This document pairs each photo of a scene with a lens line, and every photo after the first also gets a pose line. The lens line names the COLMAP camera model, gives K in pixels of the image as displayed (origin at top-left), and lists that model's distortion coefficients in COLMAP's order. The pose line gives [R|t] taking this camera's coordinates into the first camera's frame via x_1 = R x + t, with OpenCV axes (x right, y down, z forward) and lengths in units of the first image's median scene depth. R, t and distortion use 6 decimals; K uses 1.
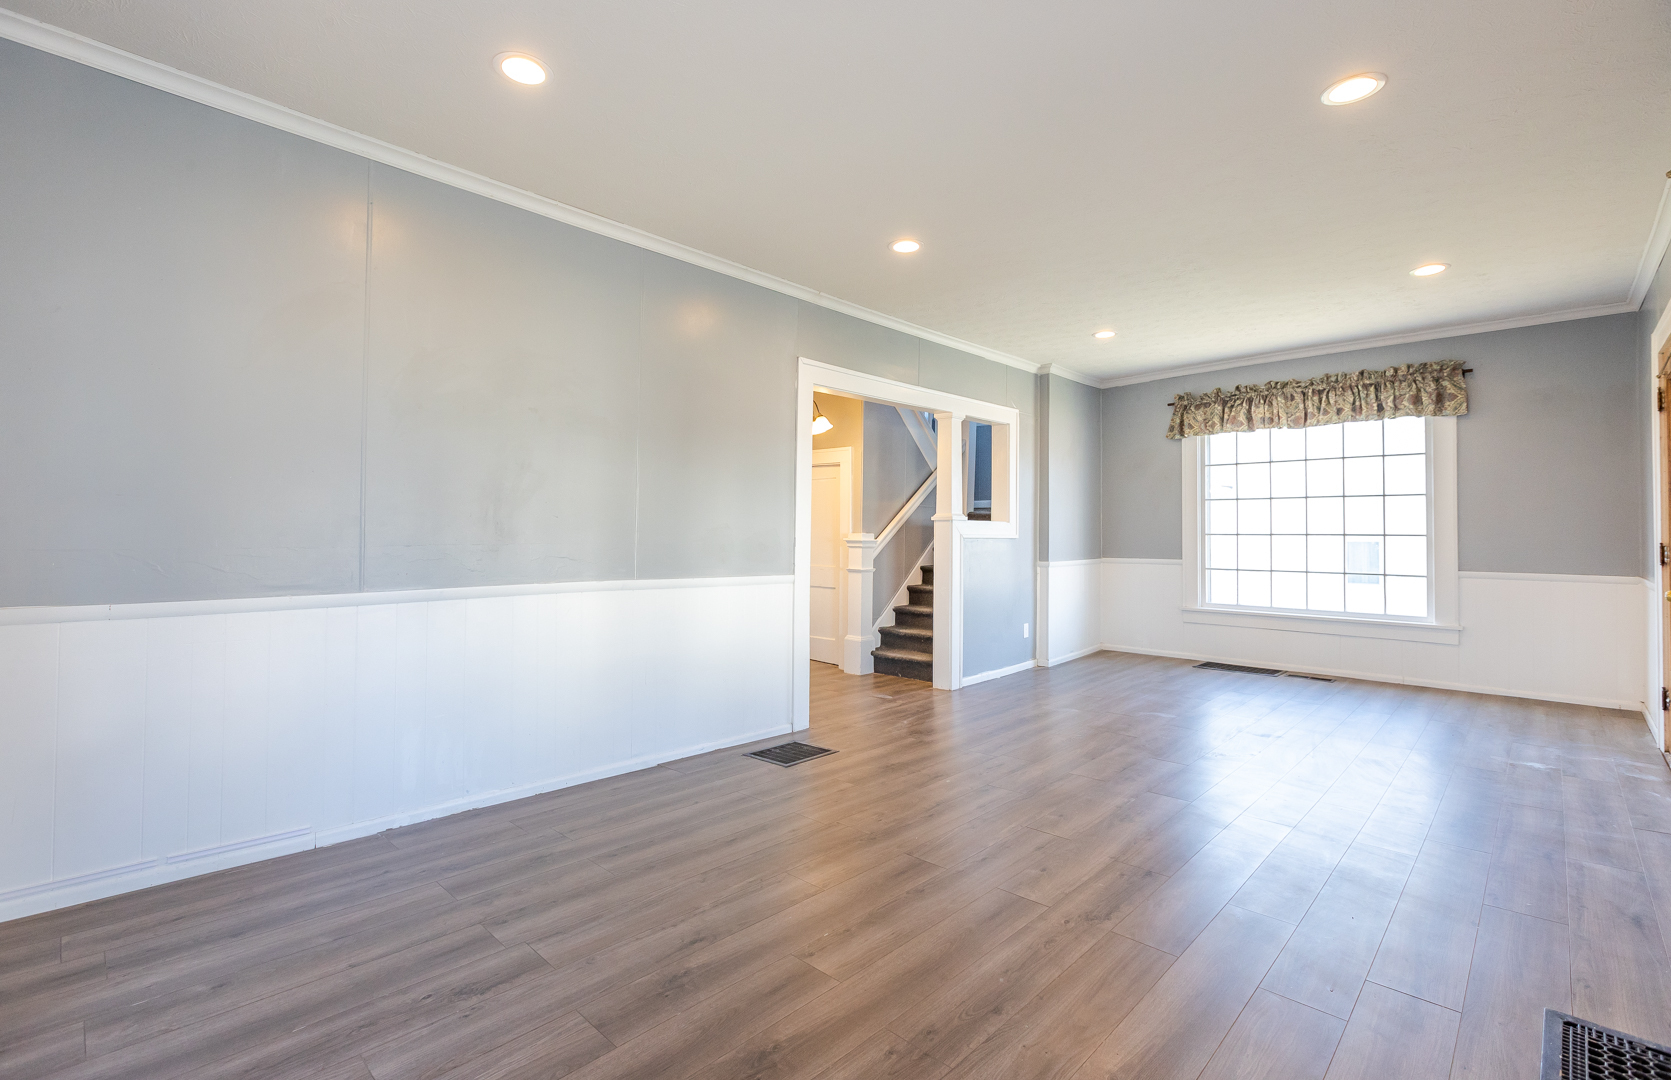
lens RADIAL K [[757.6, 0, 831.4], [0, 757.6, 524.0], [0, 0, 1]] dist [-0.009662, 0.003471]
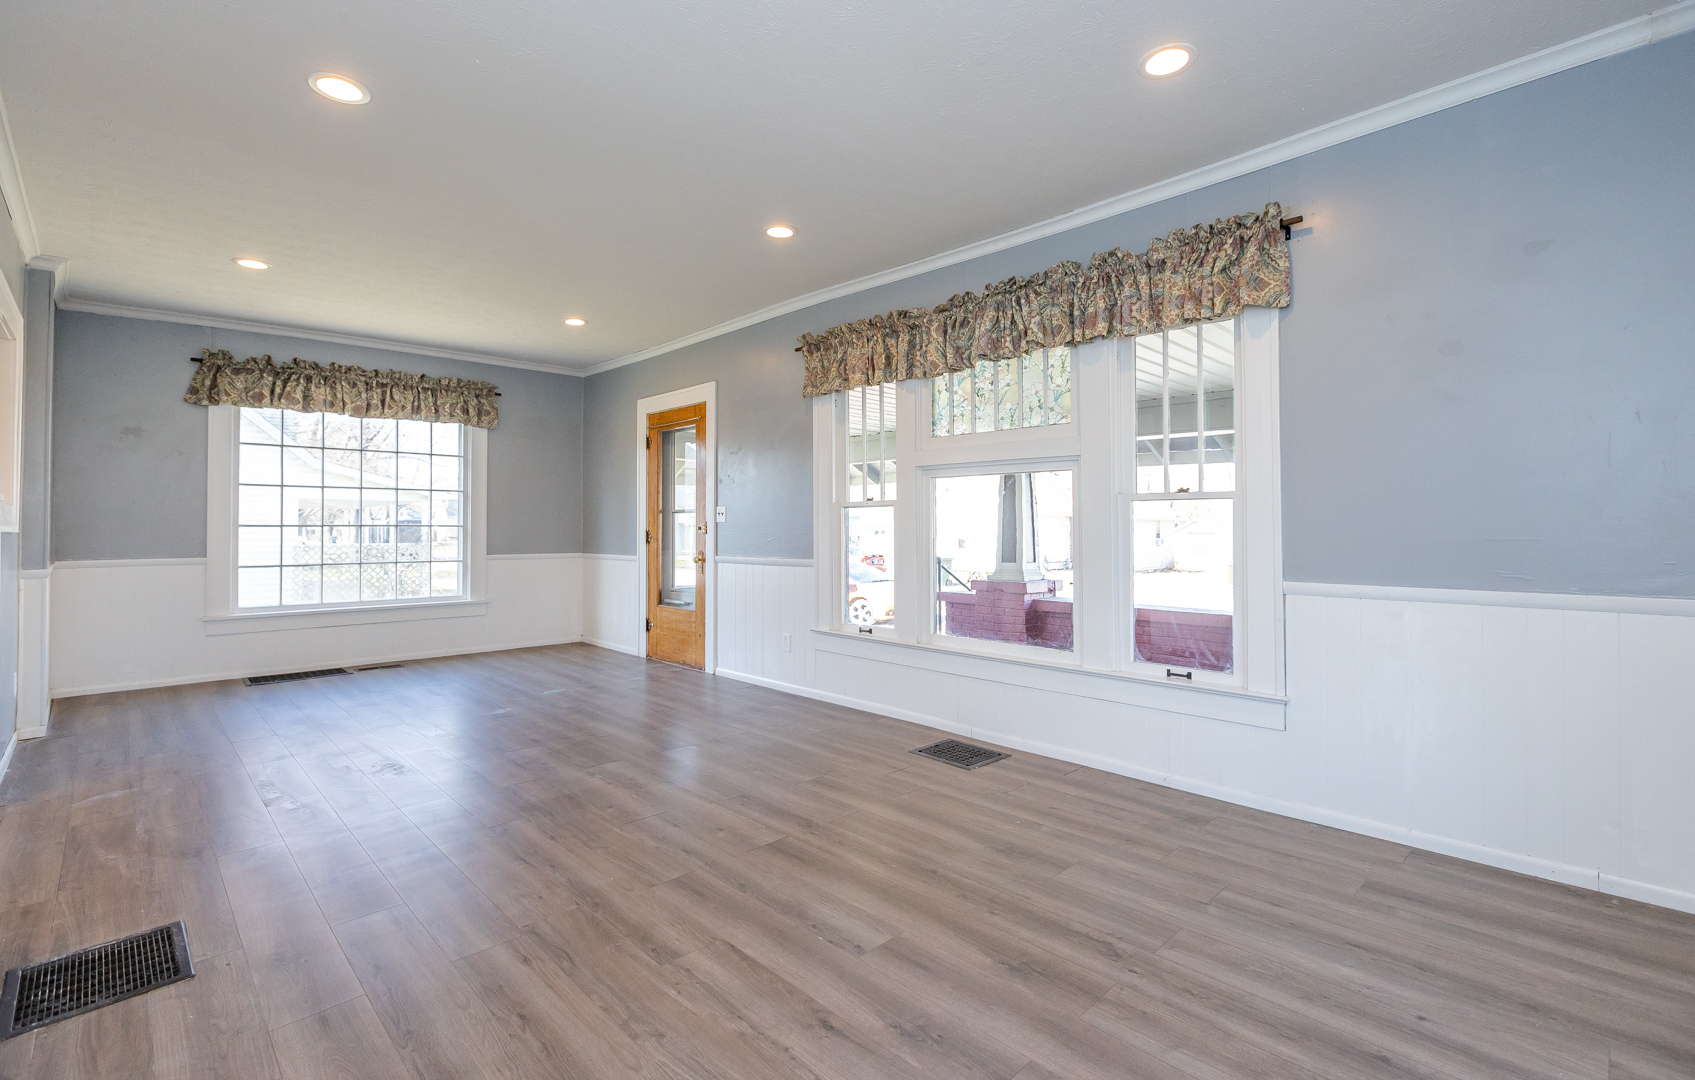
lens RADIAL K [[759.6, 0, 844.5], [0, 759.6, 527.2], [0, 0, 1]] dist [-0.005506, 0.002667]
pose [[0.033052, -0.002417, 0.999451, -0.357723], [-0.010750, 0.999938, 0.002773, 0.006482], [-0.999396, -0.010836, 0.033024, 0.348198]]
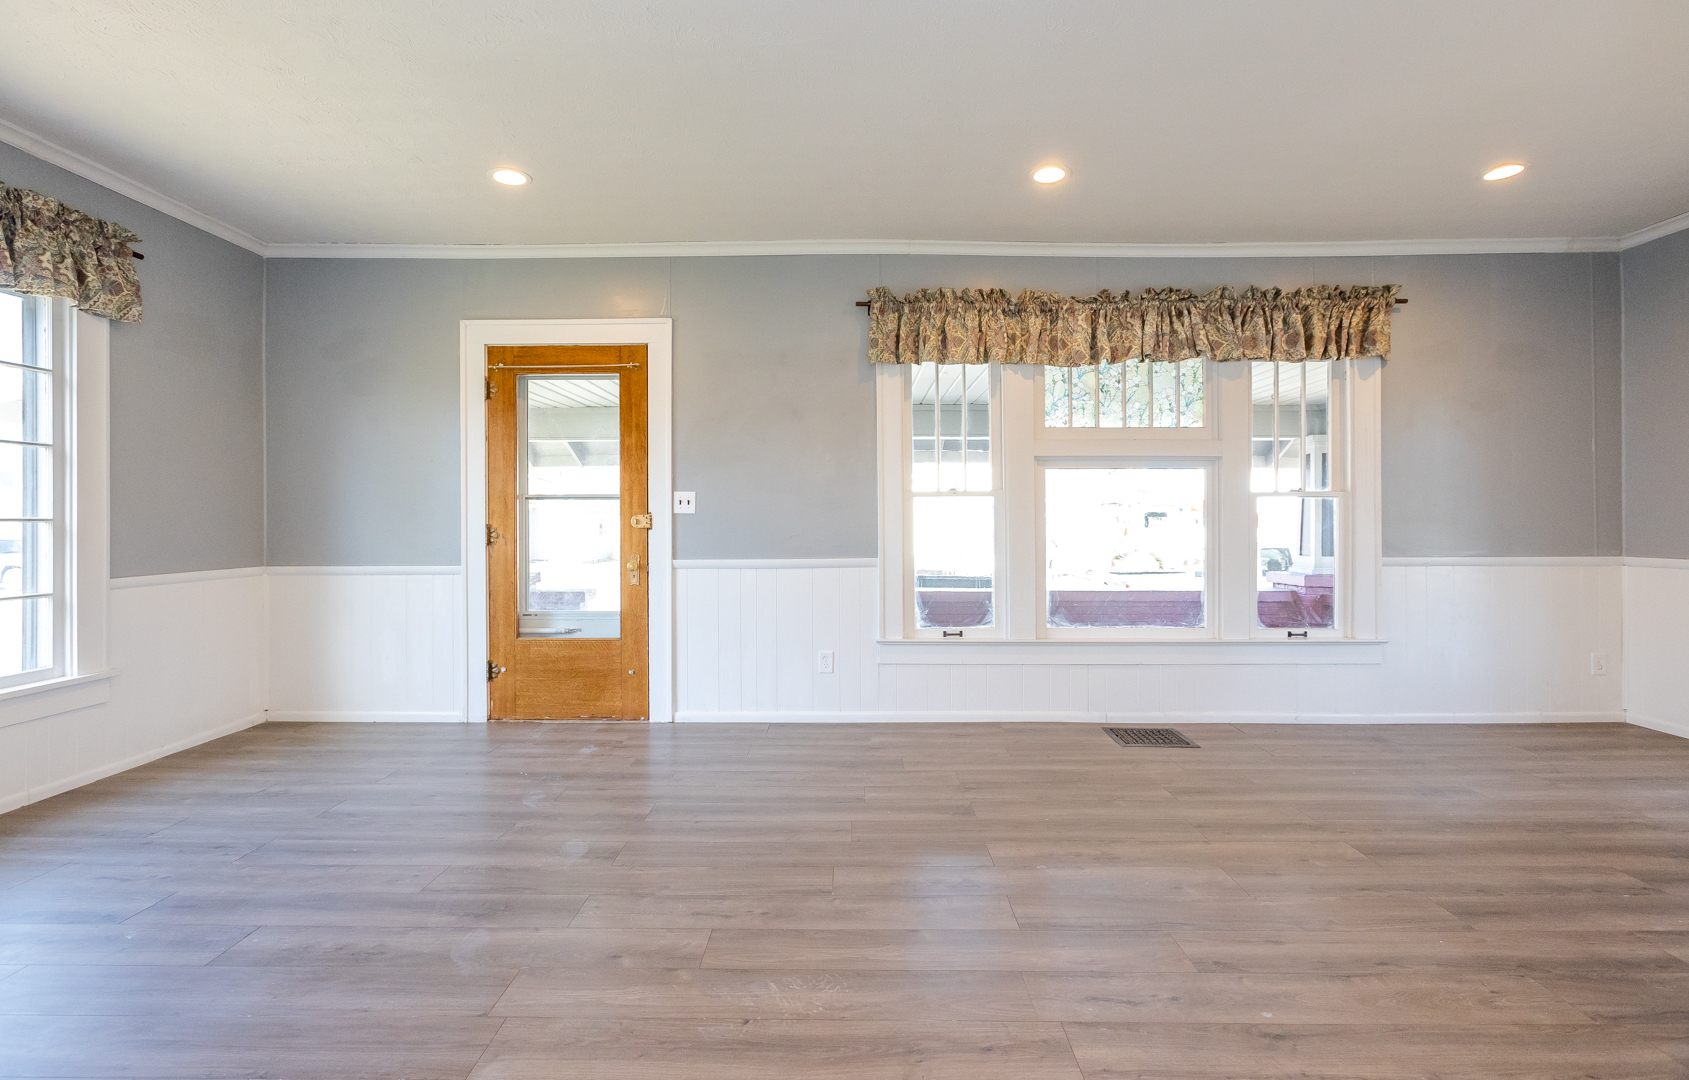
lens RADIAL K [[756.9, 0, 848.1], [0, 756.9, 527.9], [0, 0, 1]] dist [-0.005506, 0.002667]
pose [[-0.688163, -0.010911, 0.725474, -0.006943], [-0.007436, 0.999940, 0.007985, 0.011621], [-0.725518, 0.000100, -0.688203, 0.924900]]
